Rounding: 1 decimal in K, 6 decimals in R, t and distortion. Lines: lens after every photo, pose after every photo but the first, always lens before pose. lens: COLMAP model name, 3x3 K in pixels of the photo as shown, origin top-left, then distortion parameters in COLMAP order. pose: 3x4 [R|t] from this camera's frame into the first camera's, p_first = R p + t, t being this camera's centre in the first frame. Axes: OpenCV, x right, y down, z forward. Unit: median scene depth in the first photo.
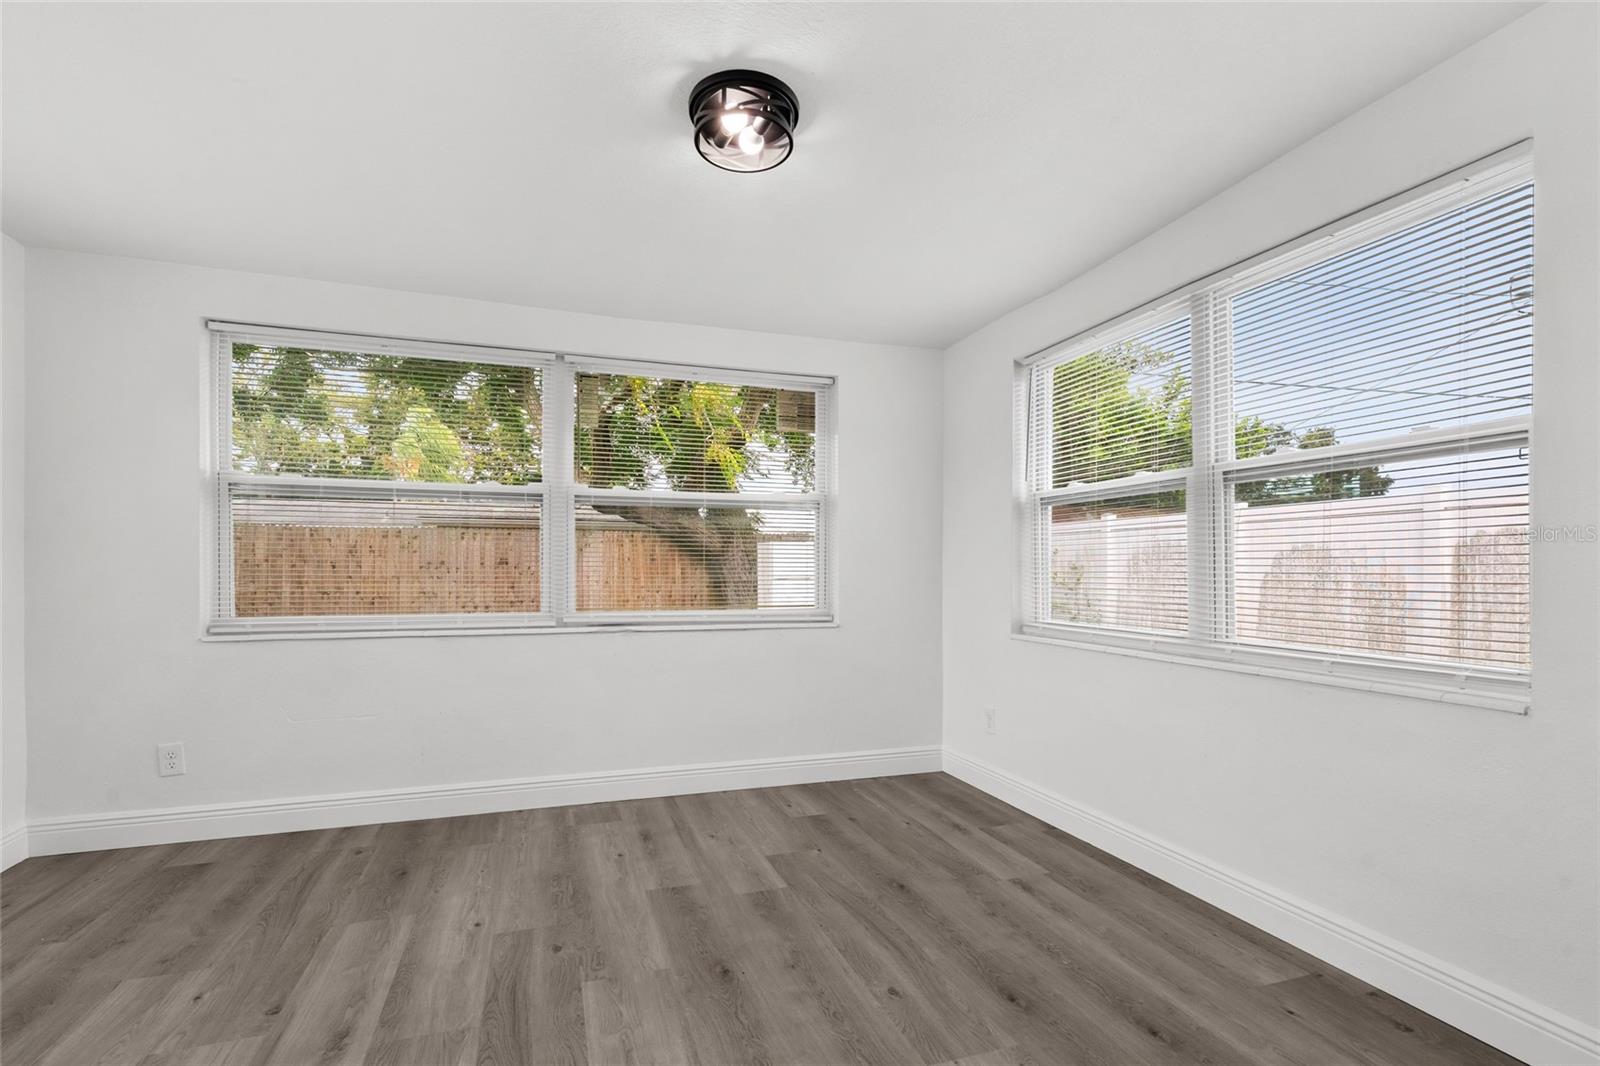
lens RADIAL K [[738.8, 0, 804.3], [0, 738.8, 543.9], [0, 0, 1]] dist [-0.001034, 0.000399]
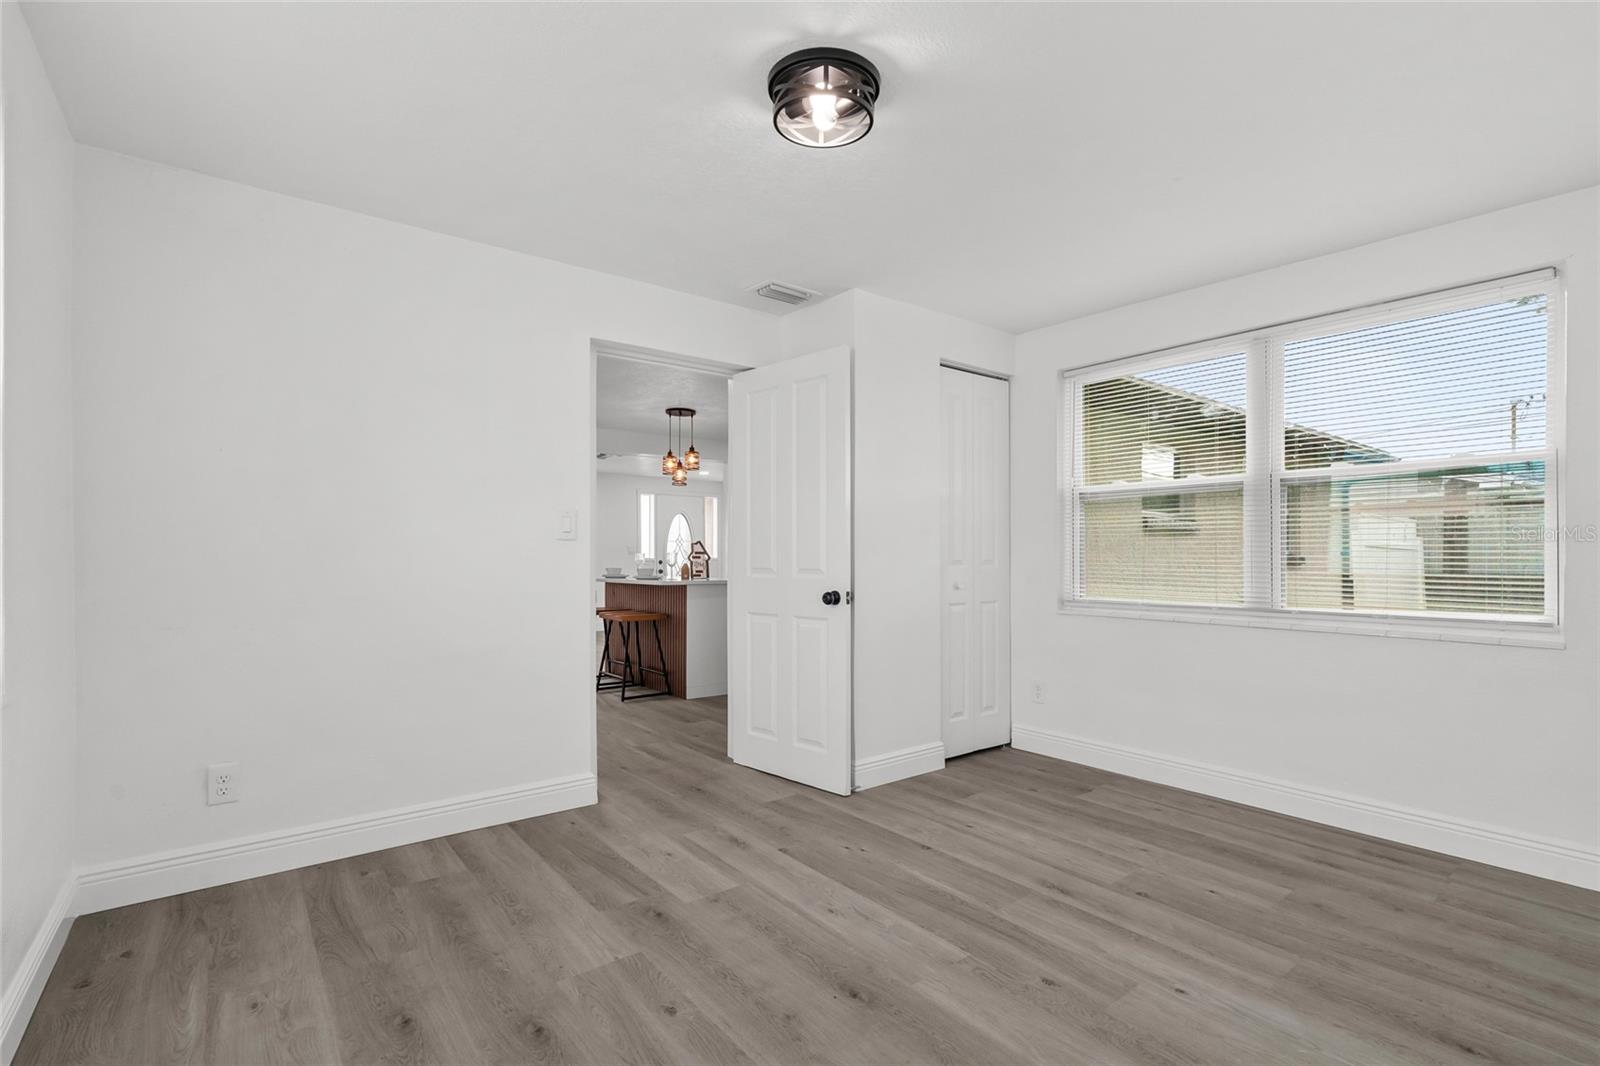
lens RADIAL K [[738.8, 0, 804.3], [0, 738.8, 543.9], [0, 0, 1]] dist [-0.001034, 0.000399]
pose [[-0.948867, -0.007708, -0.315582, 0.252018], [0.006558, 0.999005, -0.044118, 0.056769], [0.315608, -0.043932, -0.947872, 1.909282]]
